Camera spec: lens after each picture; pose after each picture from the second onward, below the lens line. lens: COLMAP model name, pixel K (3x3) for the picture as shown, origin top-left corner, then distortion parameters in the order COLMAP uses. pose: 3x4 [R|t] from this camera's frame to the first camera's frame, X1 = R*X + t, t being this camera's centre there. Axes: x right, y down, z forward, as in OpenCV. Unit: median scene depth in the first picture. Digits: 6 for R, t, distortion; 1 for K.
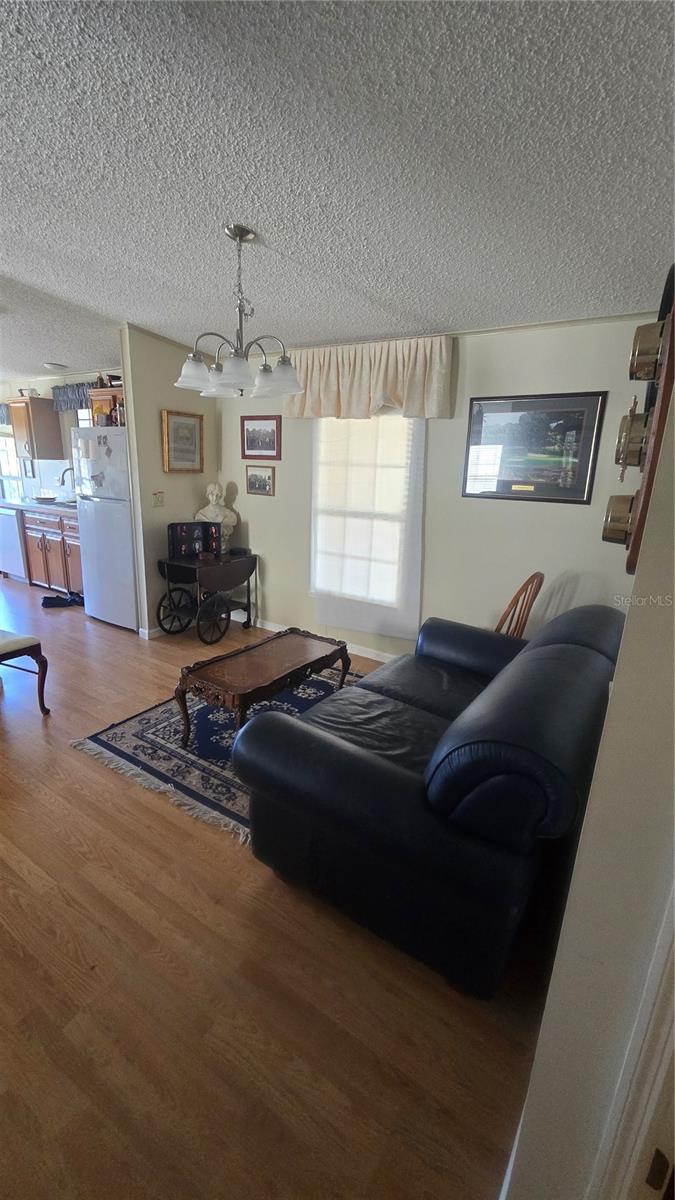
lens RADIAL K [[489.3, 0, 337.5], [0, 489.3, 600.0], [0, 0, 1]] dist [-0.010107, 0.000139]
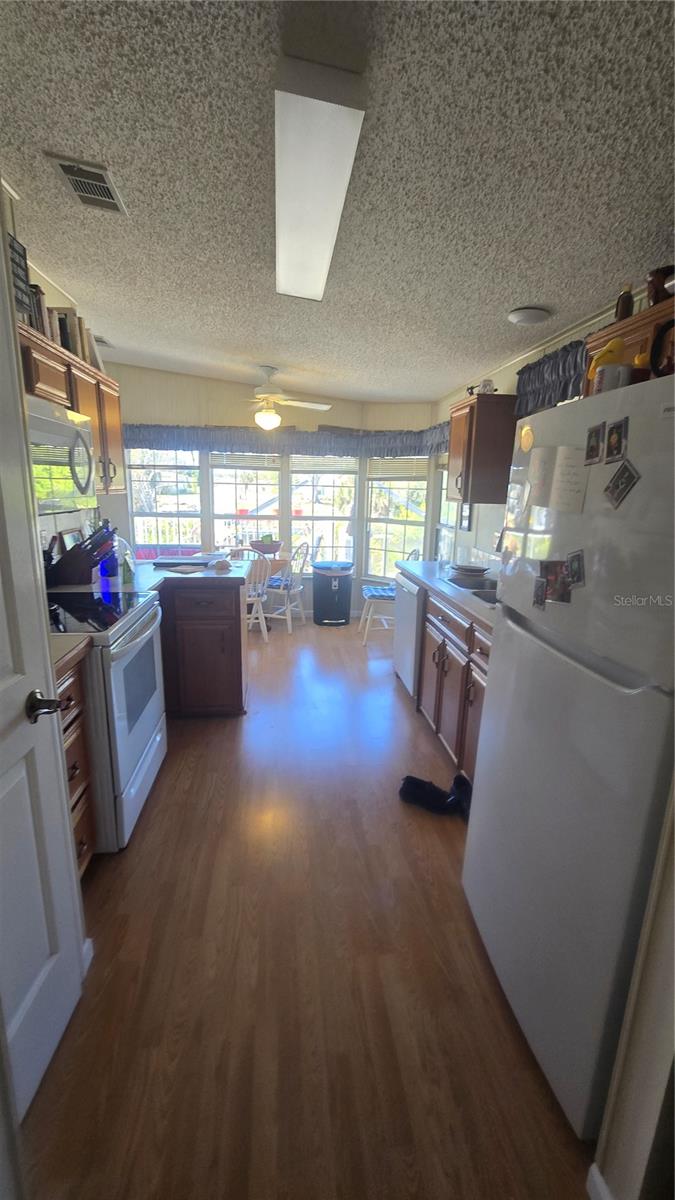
lens RADIAL K [[489.3, 0, 337.5], [0, 489.3, 600.0], [0, 0, 1]] dist [-0.010107, 0.000139]
pose [[0.628927, 0.153451, -0.762170, -0.277198], [-0.210541, 0.977314, 0.023032, -0.168944], [0.748414, 0.145983, 0.646967, 0.565905]]
